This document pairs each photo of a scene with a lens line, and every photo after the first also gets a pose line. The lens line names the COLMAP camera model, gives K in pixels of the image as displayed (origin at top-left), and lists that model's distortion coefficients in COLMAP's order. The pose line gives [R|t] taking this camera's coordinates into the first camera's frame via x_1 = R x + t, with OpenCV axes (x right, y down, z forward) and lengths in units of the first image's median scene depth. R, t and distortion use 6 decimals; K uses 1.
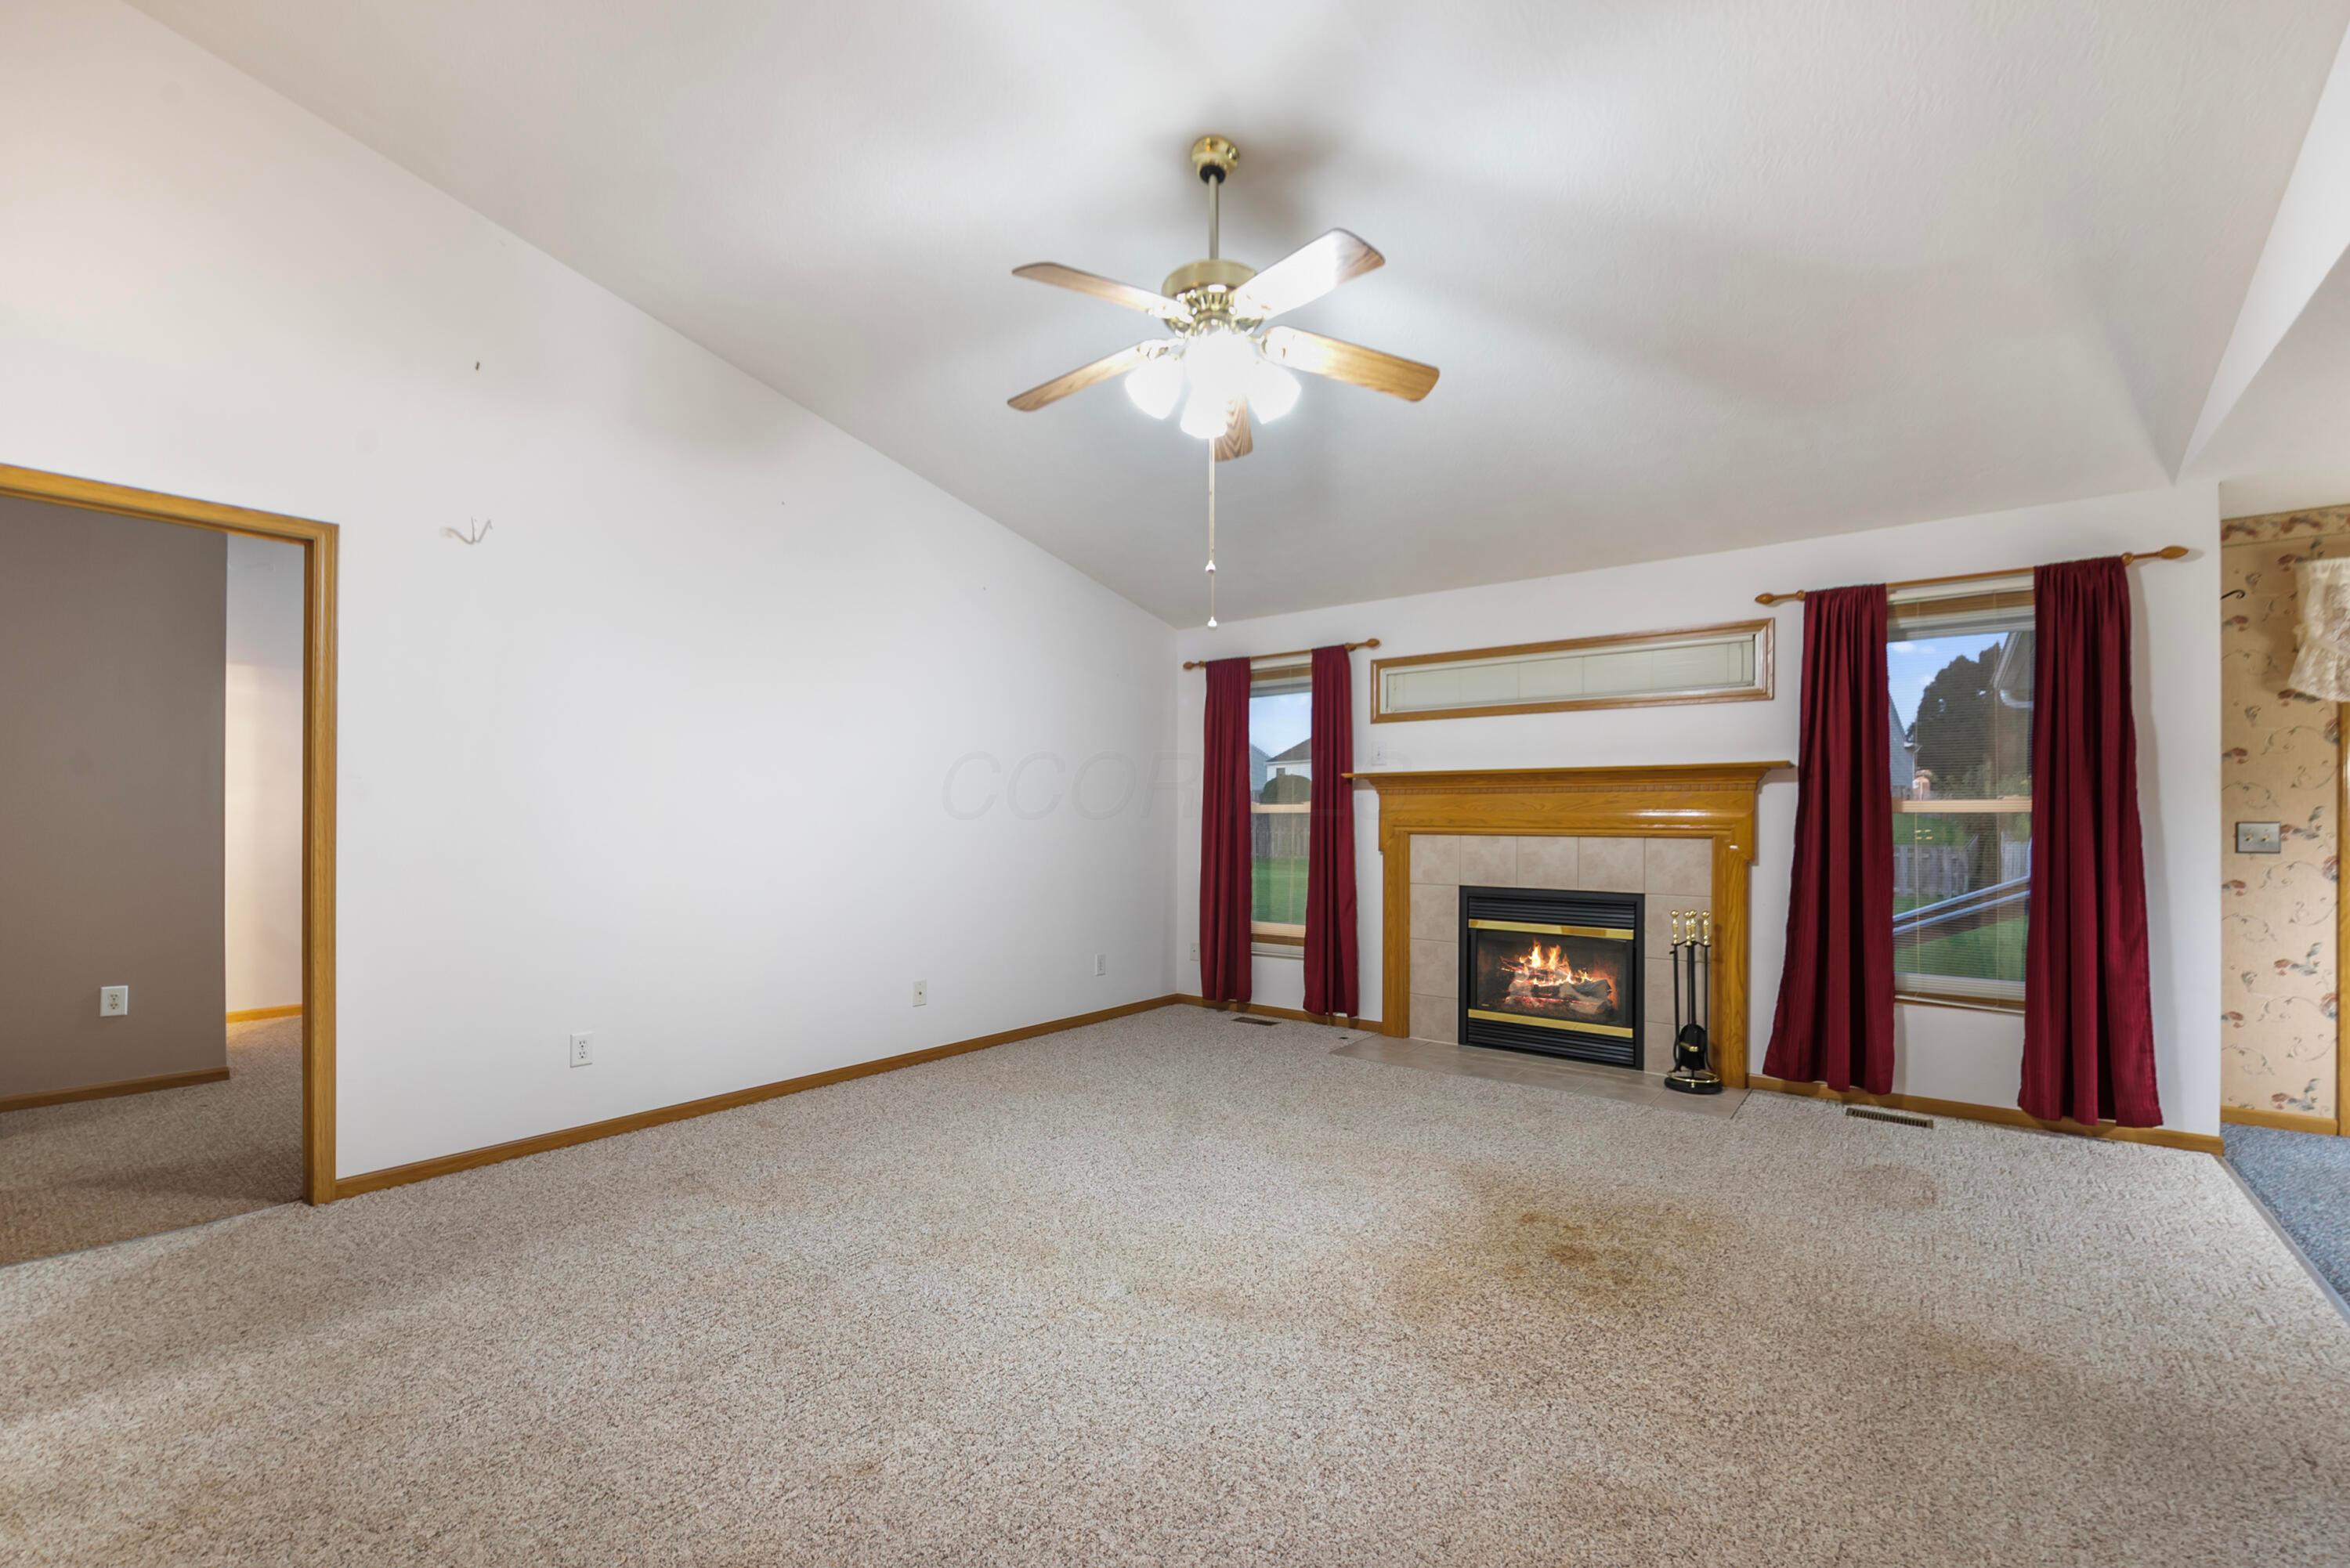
lens RADIAL K [[984.5, 0, 1196.9], [0, 984.5, 815.6], [0, 0, 1]] dist [-0.011832, -0.001716]
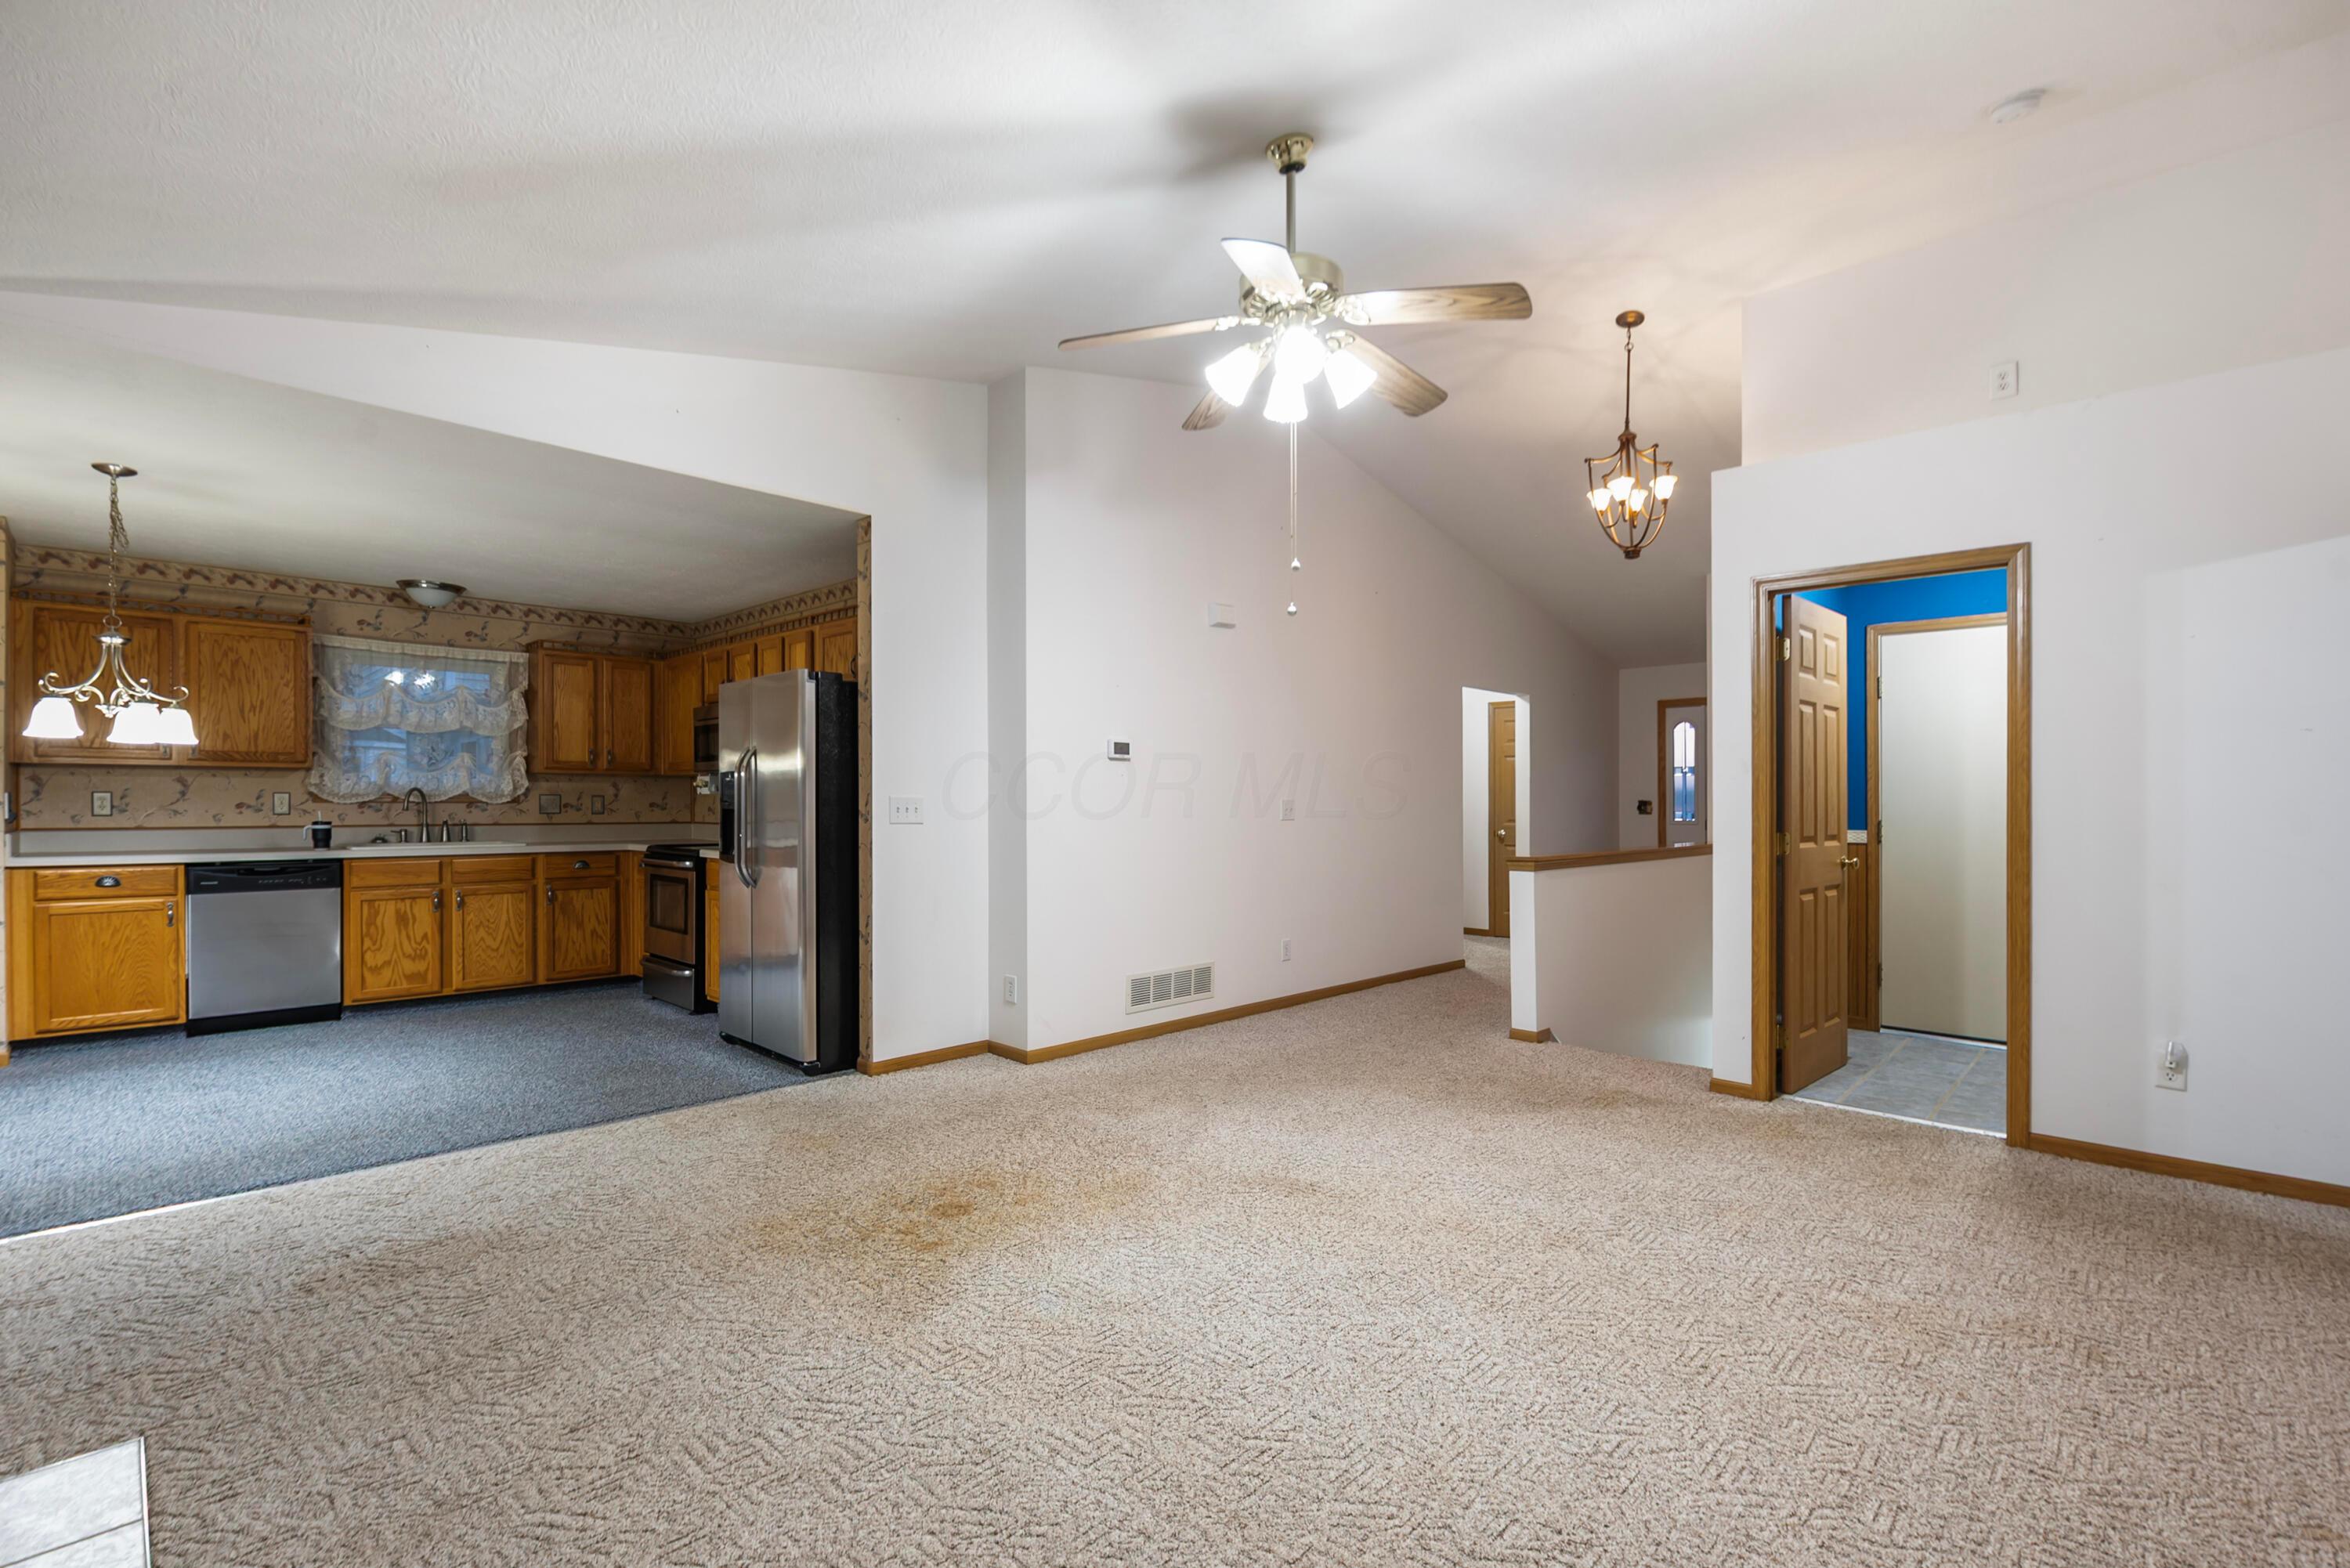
lens RADIAL K [[1047.3, 0, 1197.2], [0, 1047.3, 801.3], [0, 0, 1]] dist [-0.005633, -0.003604]
pose [[-0.994513, -0.007250, 0.104361, 0.003428], [-0.008040, 0.999942, -0.007145, 0.007116], [-0.104304, -0.007945, -0.994514, 1.273387]]
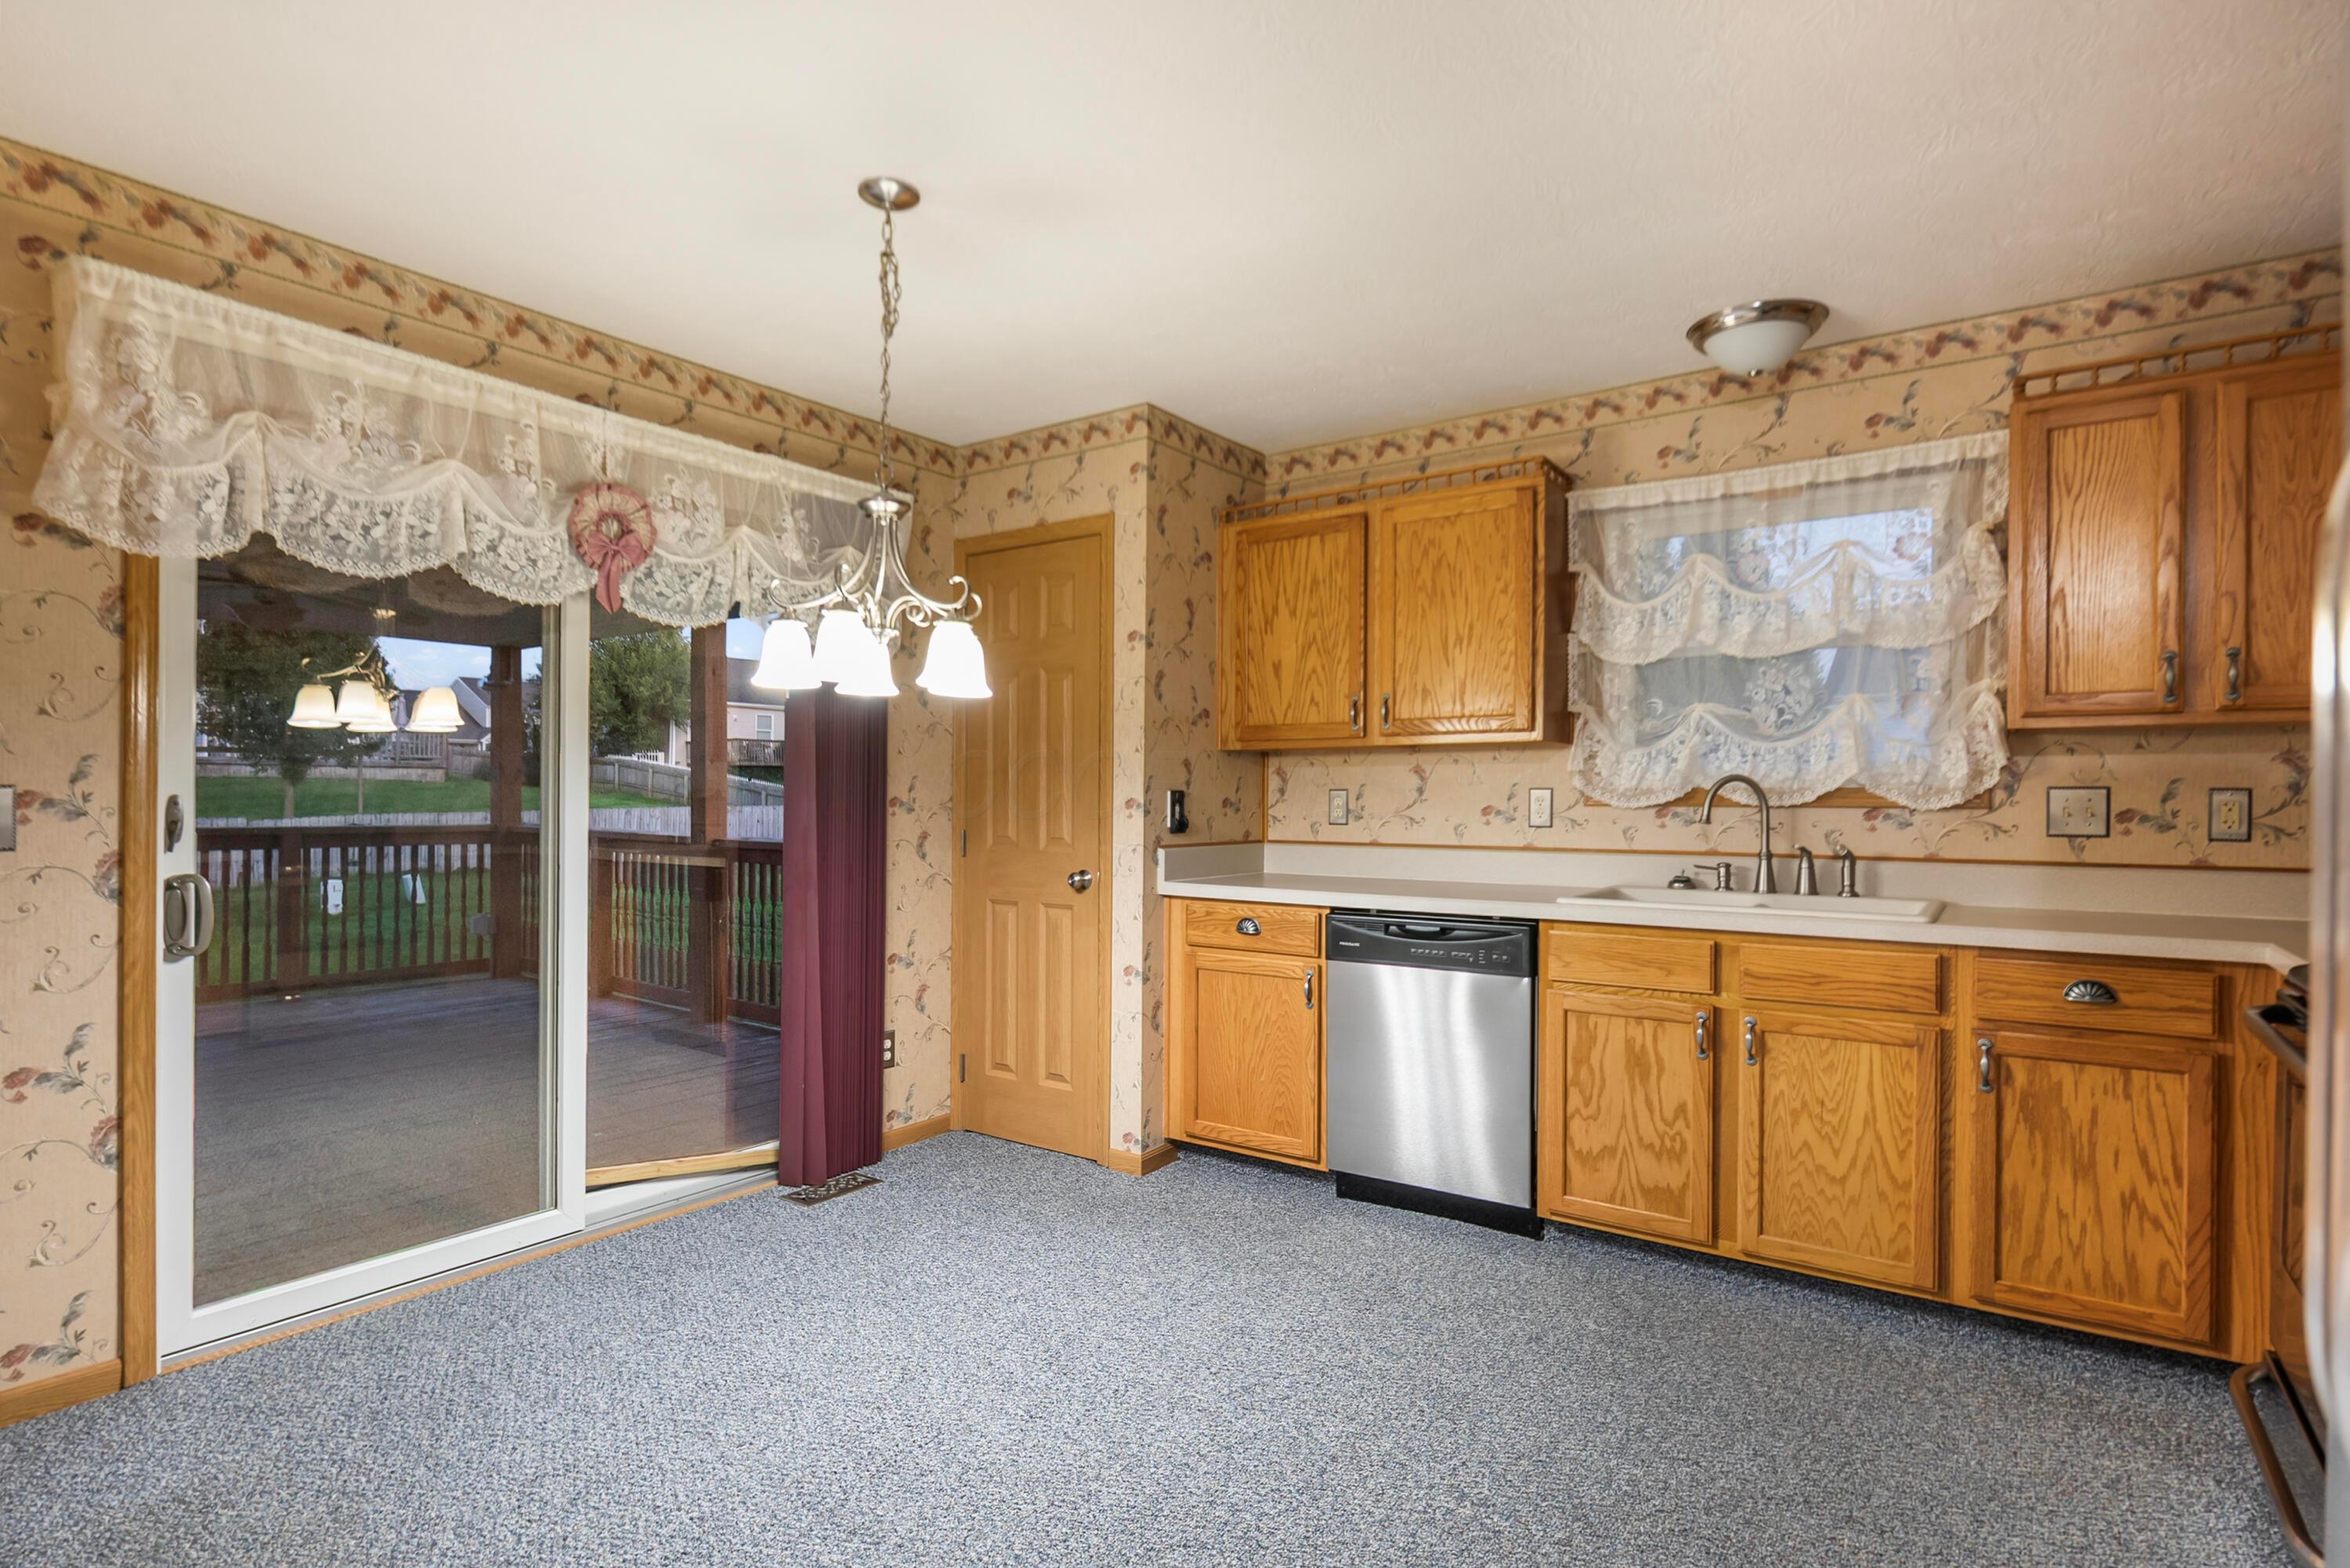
lens RADIAL K [[1190.6, 0, 1145.3], [0, 1190.6, 802.9], [0, 0, 1]] dist [0.001336, -0.003561]
pose [[-0.014782, -0.006906, 0.999867, 0.447554], [-0.011389, 0.999912, 0.006738, 0.004103], [-0.999826, -0.011288, -0.014859, 0.383895]]
